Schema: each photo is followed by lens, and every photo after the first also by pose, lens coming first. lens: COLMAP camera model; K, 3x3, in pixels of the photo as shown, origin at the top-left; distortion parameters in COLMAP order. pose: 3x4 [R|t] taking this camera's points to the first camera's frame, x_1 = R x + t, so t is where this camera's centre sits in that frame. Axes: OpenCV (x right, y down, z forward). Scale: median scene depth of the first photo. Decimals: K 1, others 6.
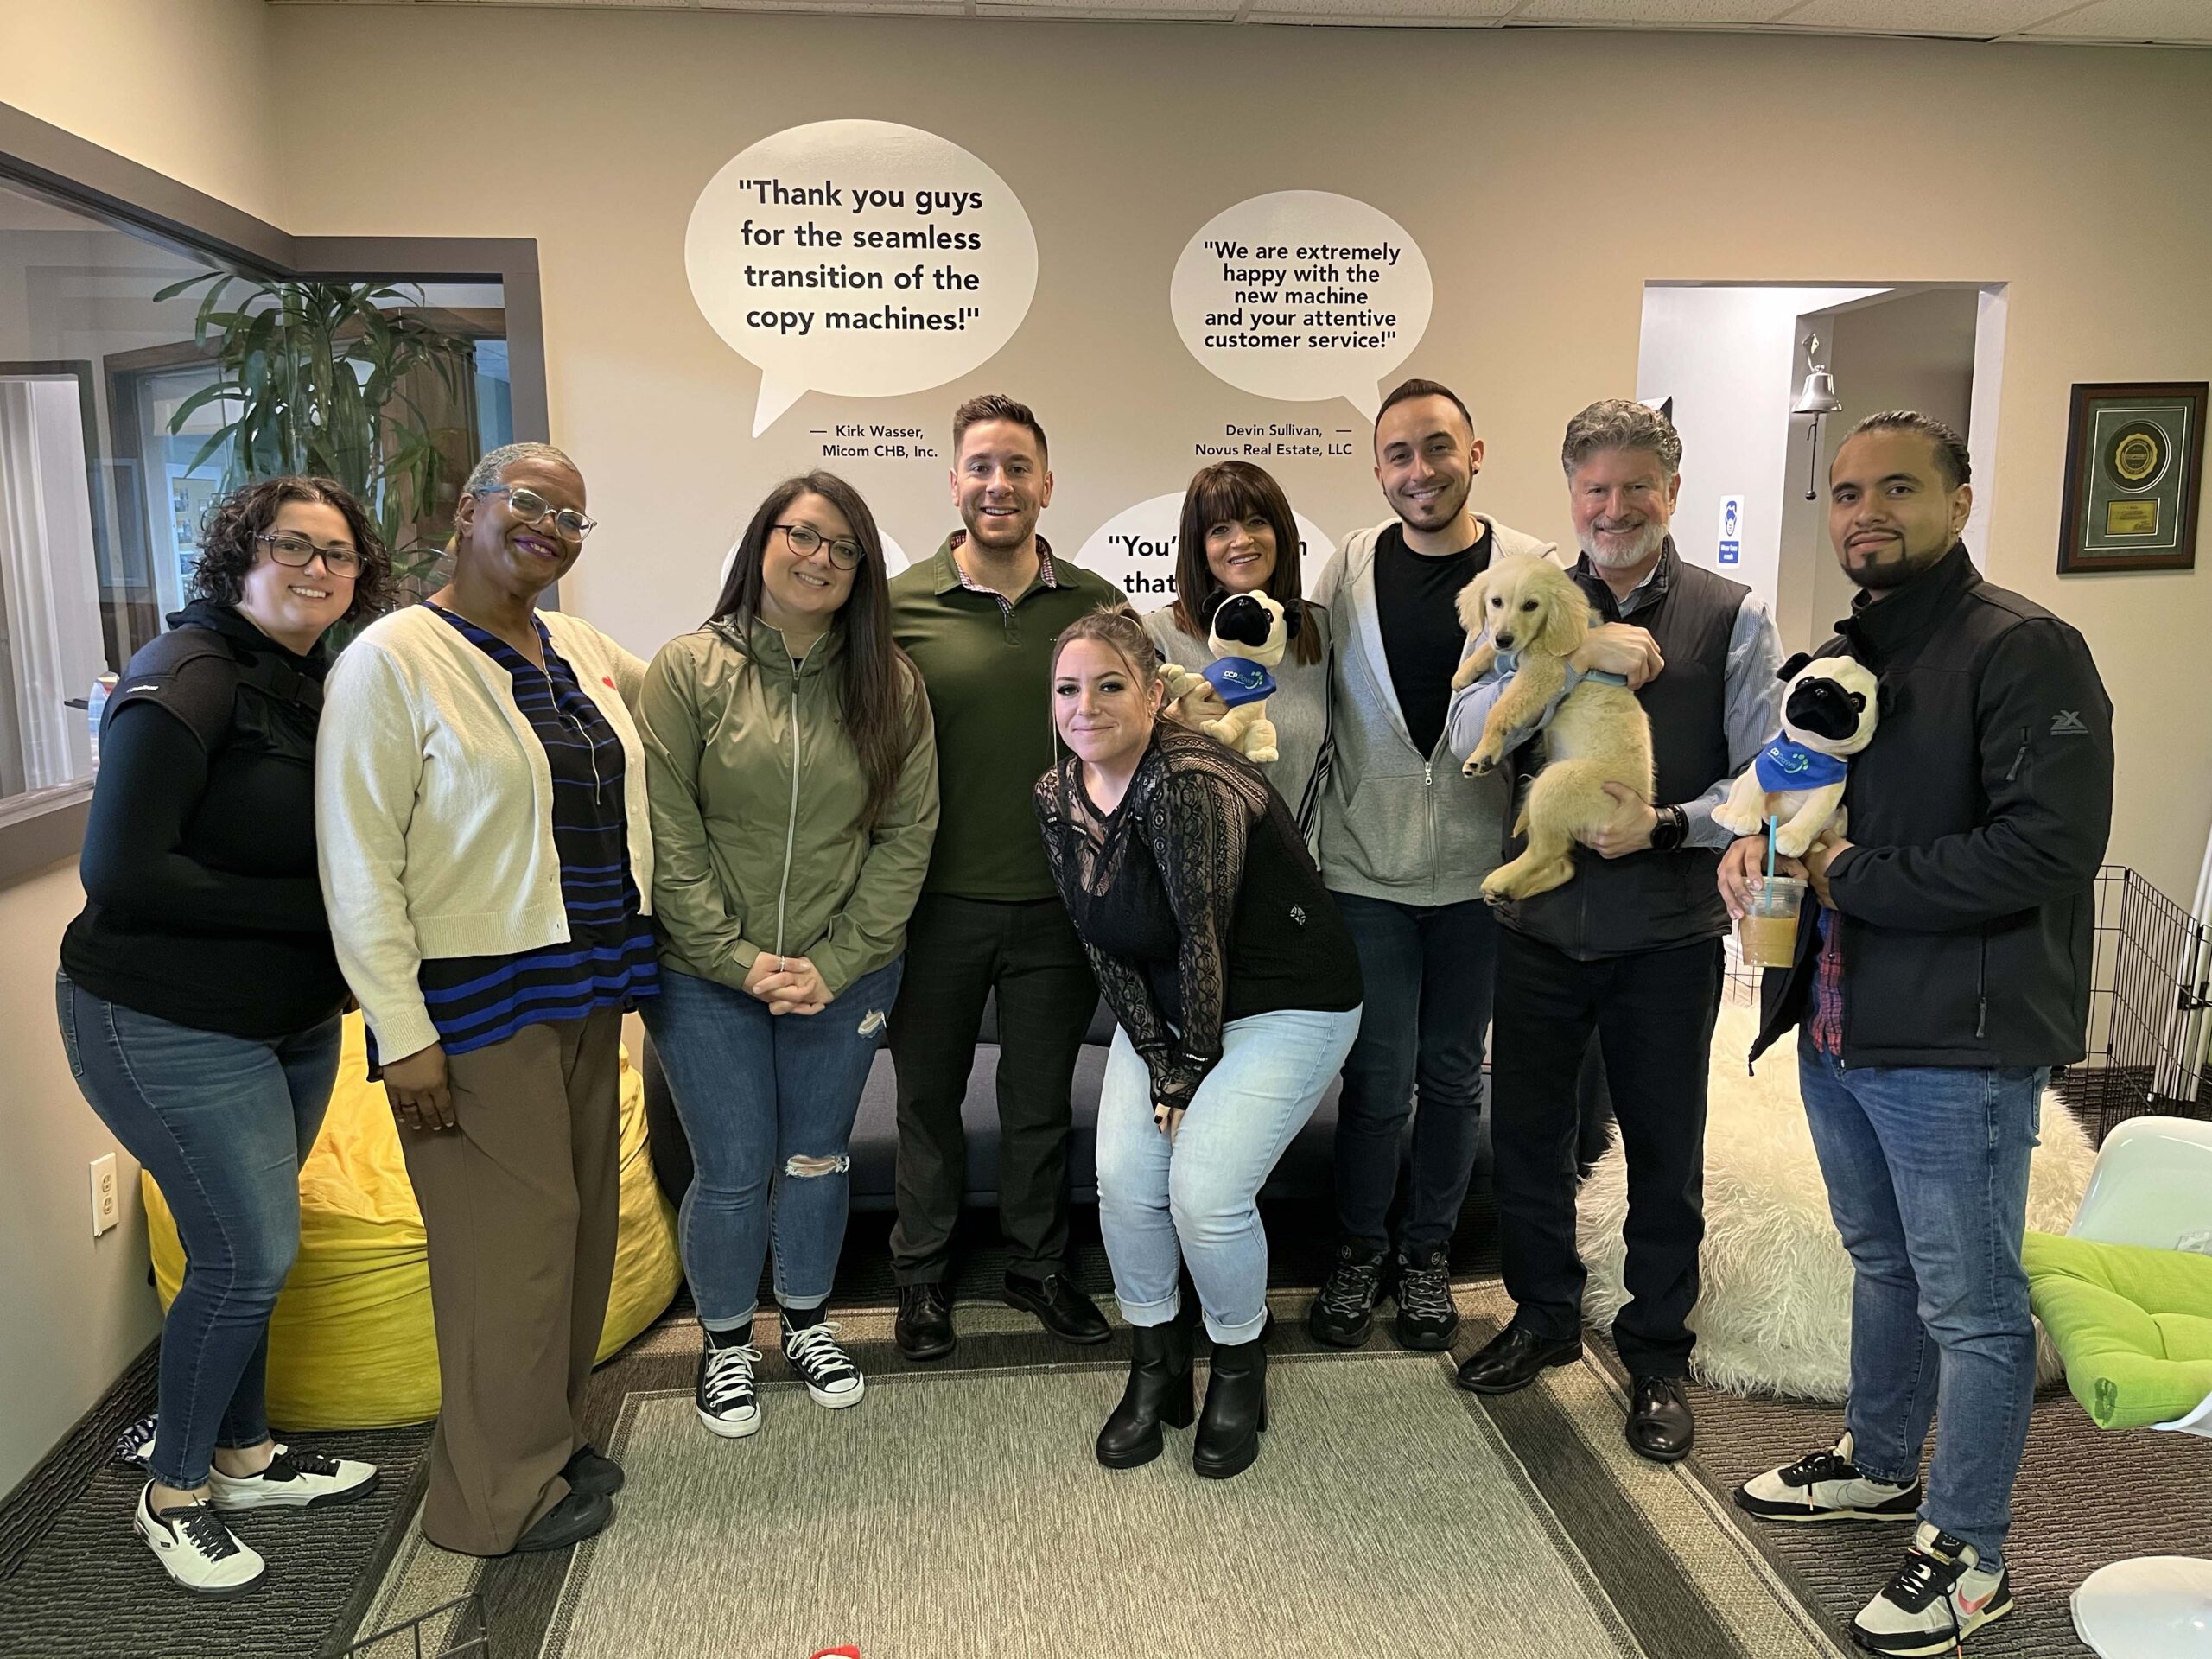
lens RADIAL K [[1664.2, 0, 1109.2], [0, 1664.2, 829.9], [0, 0, 1]] dist [0.034301, -0.048864]
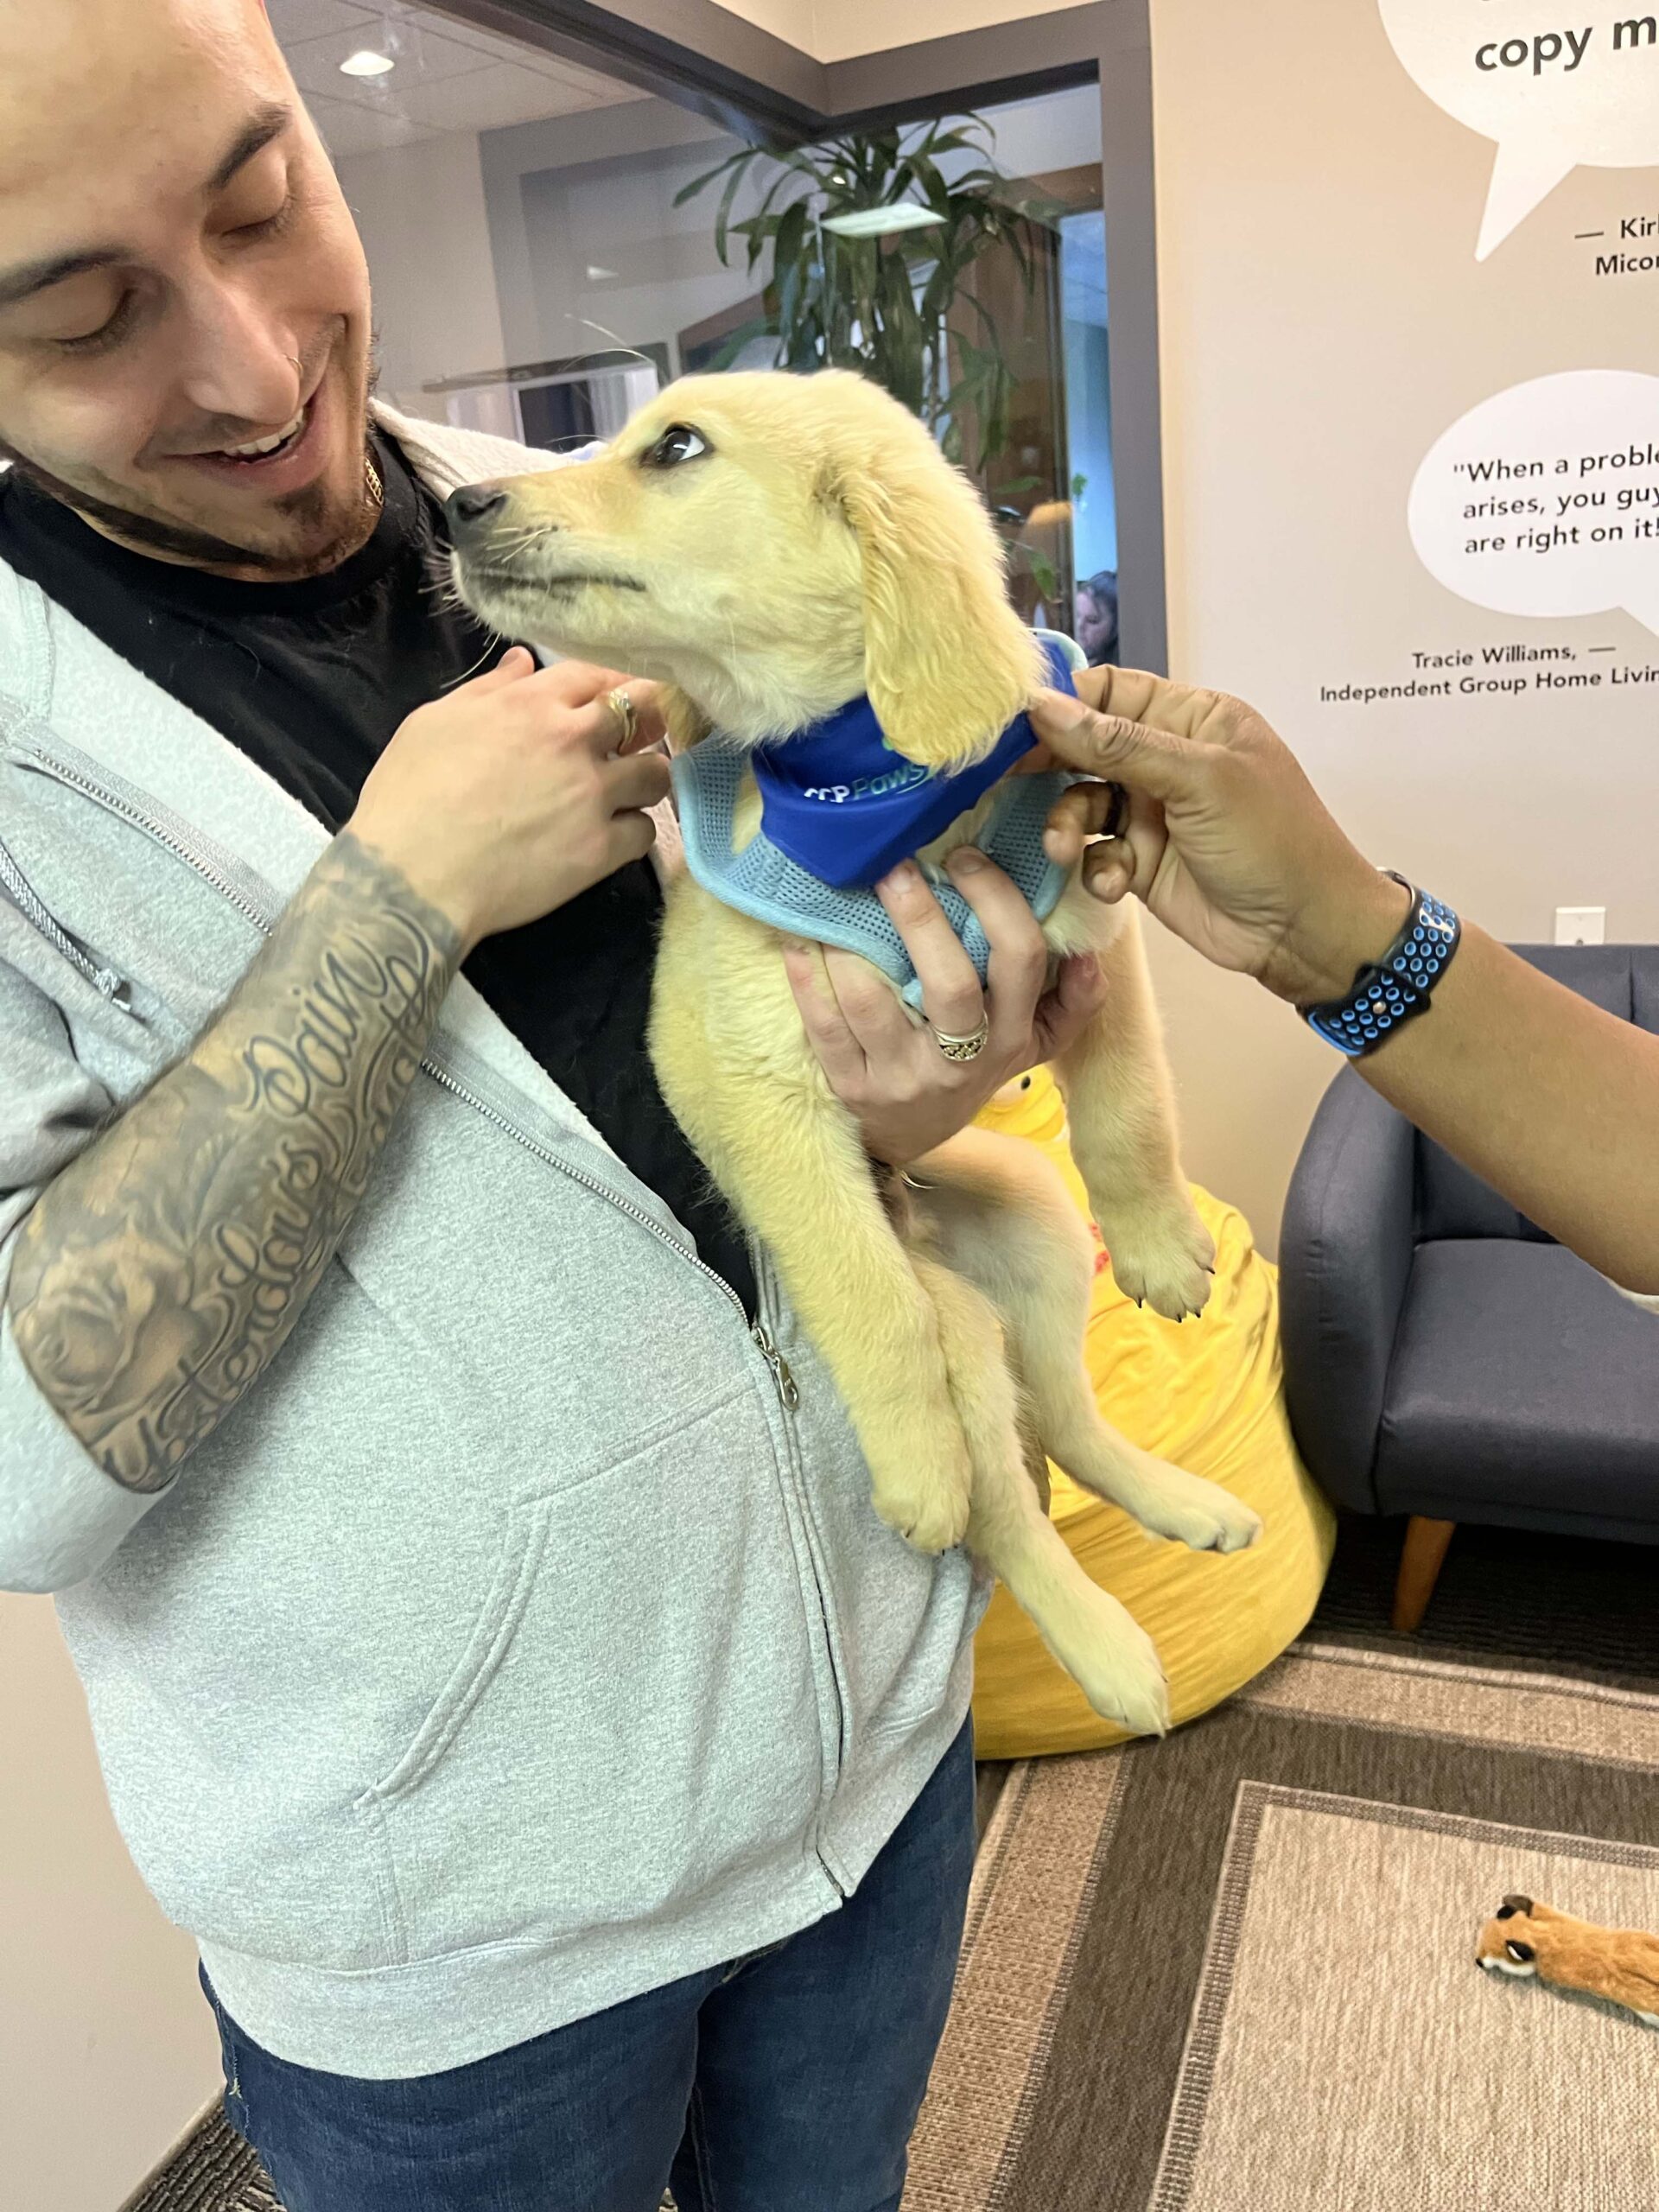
lens RADIAL K [[1664.2, 0, 831.2], [0, 1664.2, 1109.3], [0, 0, 1]] dist [0.034301, -0.048864]
pose [[0.880848, 0.078826, -0.466790, -0.107978], [0.005064, 0.984414, 0.175793, -0.034166], [0.473372, -0.157211, 0.866720, 0.292528]]
